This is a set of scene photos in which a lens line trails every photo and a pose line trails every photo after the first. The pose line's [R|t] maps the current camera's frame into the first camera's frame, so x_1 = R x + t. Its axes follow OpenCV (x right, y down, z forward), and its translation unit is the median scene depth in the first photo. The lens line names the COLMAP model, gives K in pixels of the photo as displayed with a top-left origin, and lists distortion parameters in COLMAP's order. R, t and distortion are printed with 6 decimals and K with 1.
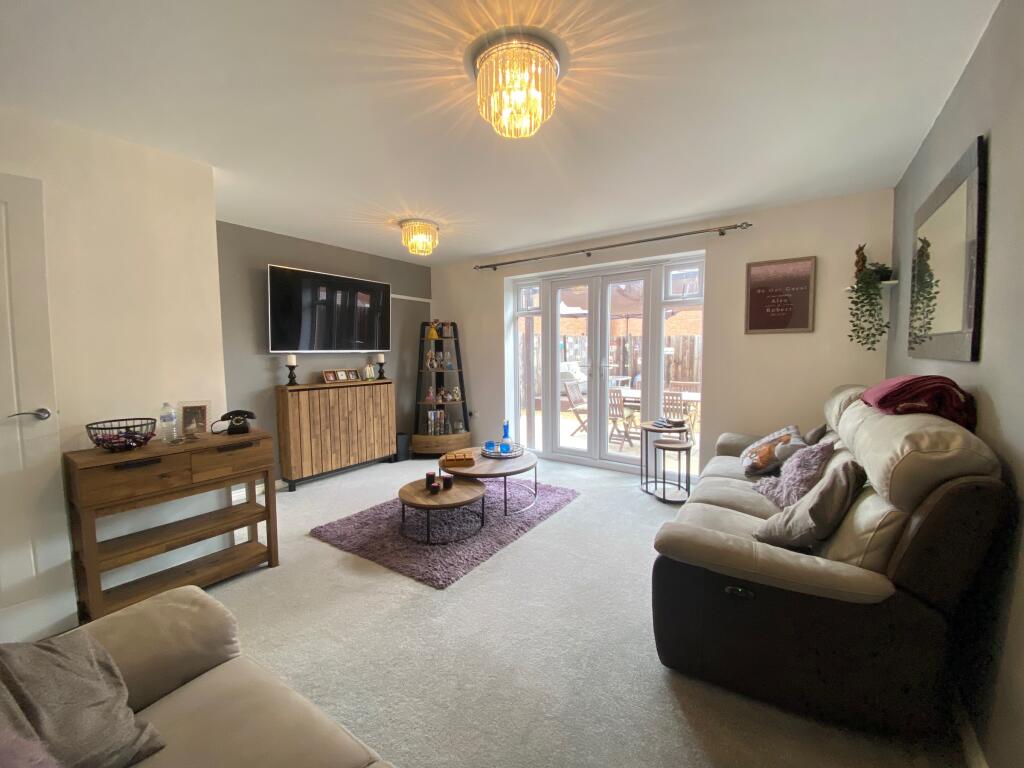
lens RADIAL K [[413.6, 0, 512.0], [0, 413.6, 384.0], [0, 0, 1]] dist [-0.000297, -0.014374]
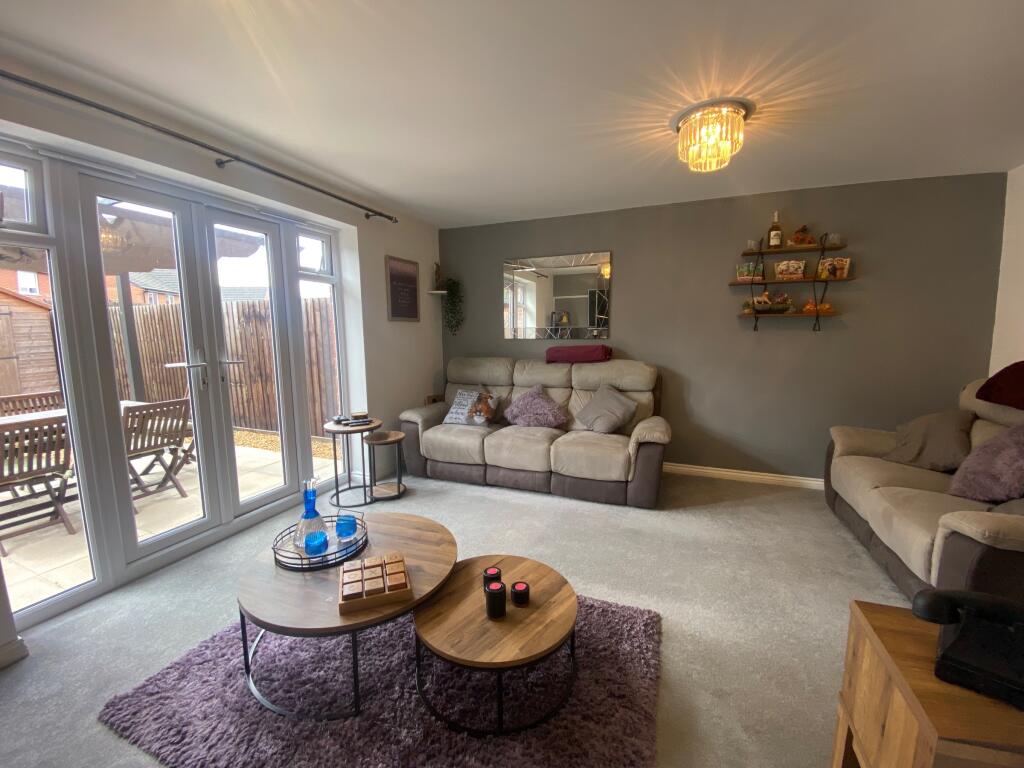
lens RADIAL K [[413.6, 0, 512.0], [0, 413.6, 384.0], [0, 0, 1]] dist [-0.000297, -0.014374]
pose [[-0.235984, -0.112596, 0.965212, -0.583901], [0.079276, 0.987723, 0.134604, -0.077908], [-0.968518, 0.108282, -0.224161, 0.957655]]
